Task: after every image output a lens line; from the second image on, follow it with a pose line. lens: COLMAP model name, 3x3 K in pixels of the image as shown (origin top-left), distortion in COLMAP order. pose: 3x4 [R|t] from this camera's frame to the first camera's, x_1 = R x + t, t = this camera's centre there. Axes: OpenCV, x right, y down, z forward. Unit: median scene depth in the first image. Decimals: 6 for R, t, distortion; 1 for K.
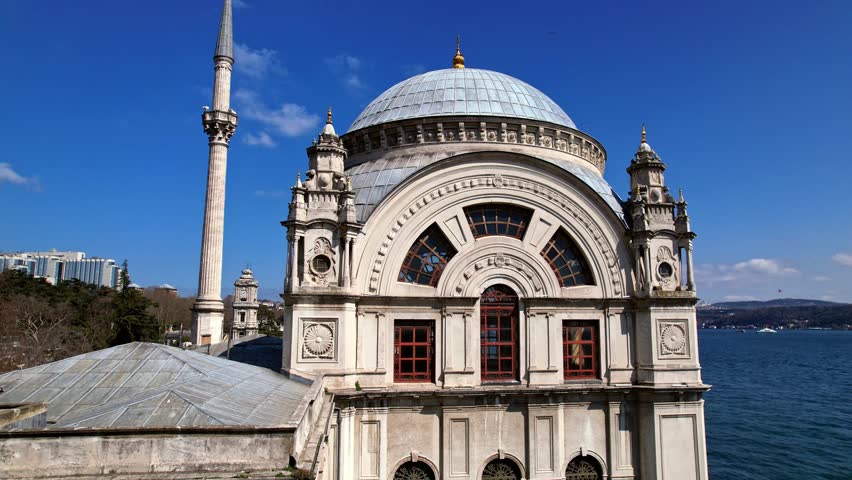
lens RADIAL K [[548.9, 0, 426.0], [0, 548.9, 240.0], [0, 0, 1]] dist [-0.071191, 0.068259]
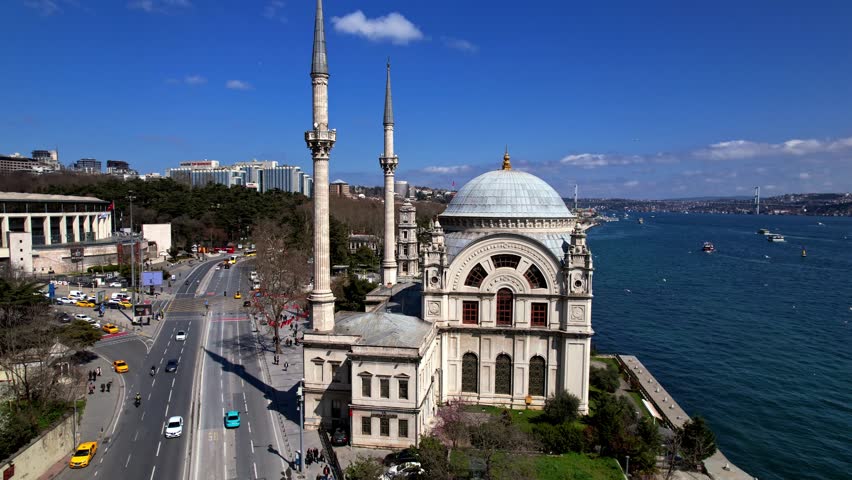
lens RADIAL K [[548.9, 0, 426.0], [0, 548.9, 240.0], [0, 0, 1]] dist [-0.071191, 0.068259]
pose [[0.960117, 0.021638, -0.278761, 0.482705], [0.037652, 0.977914, 0.205589, -0.662236], [0.277052, -0.207885, 0.938097, -1.397646]]
